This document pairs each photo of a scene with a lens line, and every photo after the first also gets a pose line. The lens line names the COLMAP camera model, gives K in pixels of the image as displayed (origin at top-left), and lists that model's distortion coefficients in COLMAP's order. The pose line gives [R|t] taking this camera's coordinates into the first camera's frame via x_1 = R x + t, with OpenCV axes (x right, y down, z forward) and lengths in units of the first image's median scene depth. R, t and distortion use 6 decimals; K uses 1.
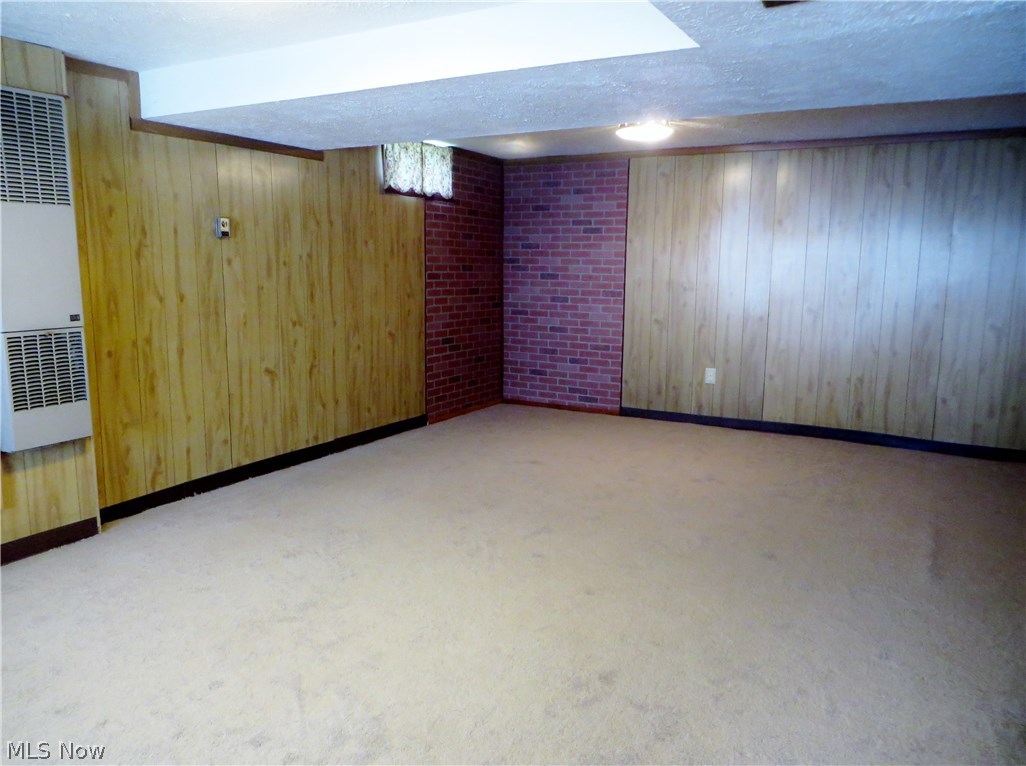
lens RADIAL K [[773.9, 0, 513.0], [0, 773.9, 383.0], [0, 0, 1]] dist [-0.009727, 0.001892]
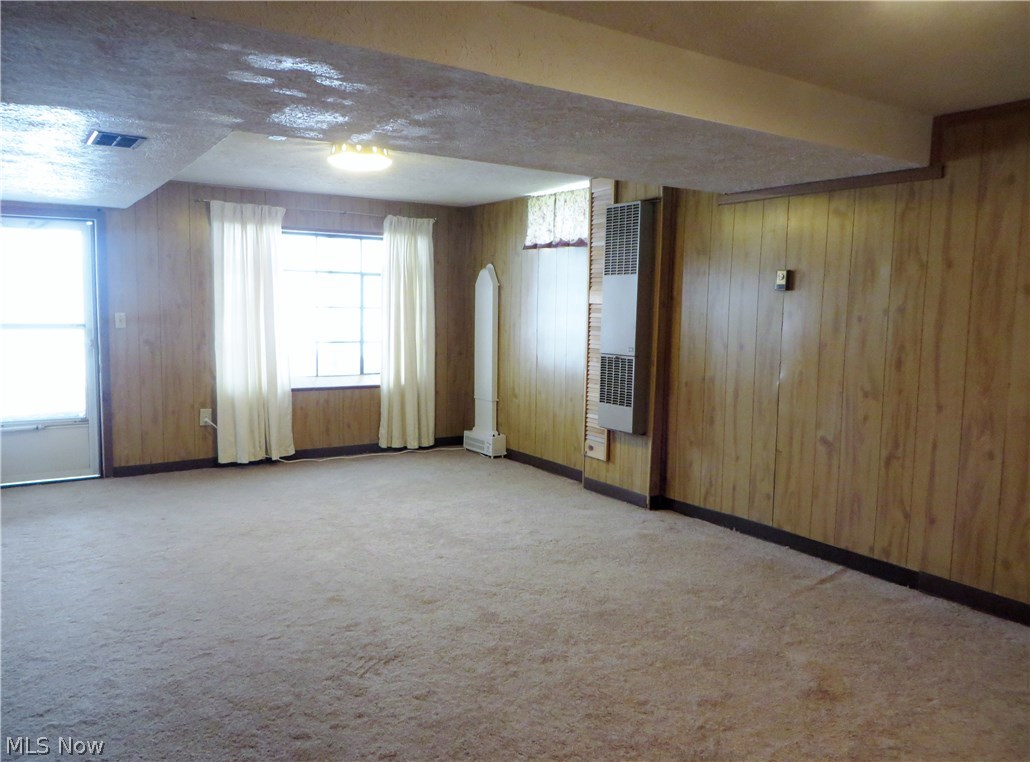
lens RADIAL K [[787.0, 0, 515.0], [0, 787.0, 381.0], [0, 0, 1]] dist [-0.008062, -0.002447]
pose [[-0.462500, 0.069661, -0.883878, 0.618053], [-0.160673, 0.973817, 0.160823, -0.166935], [0.871939, 0.216396, -0.439198, 1.067280]]
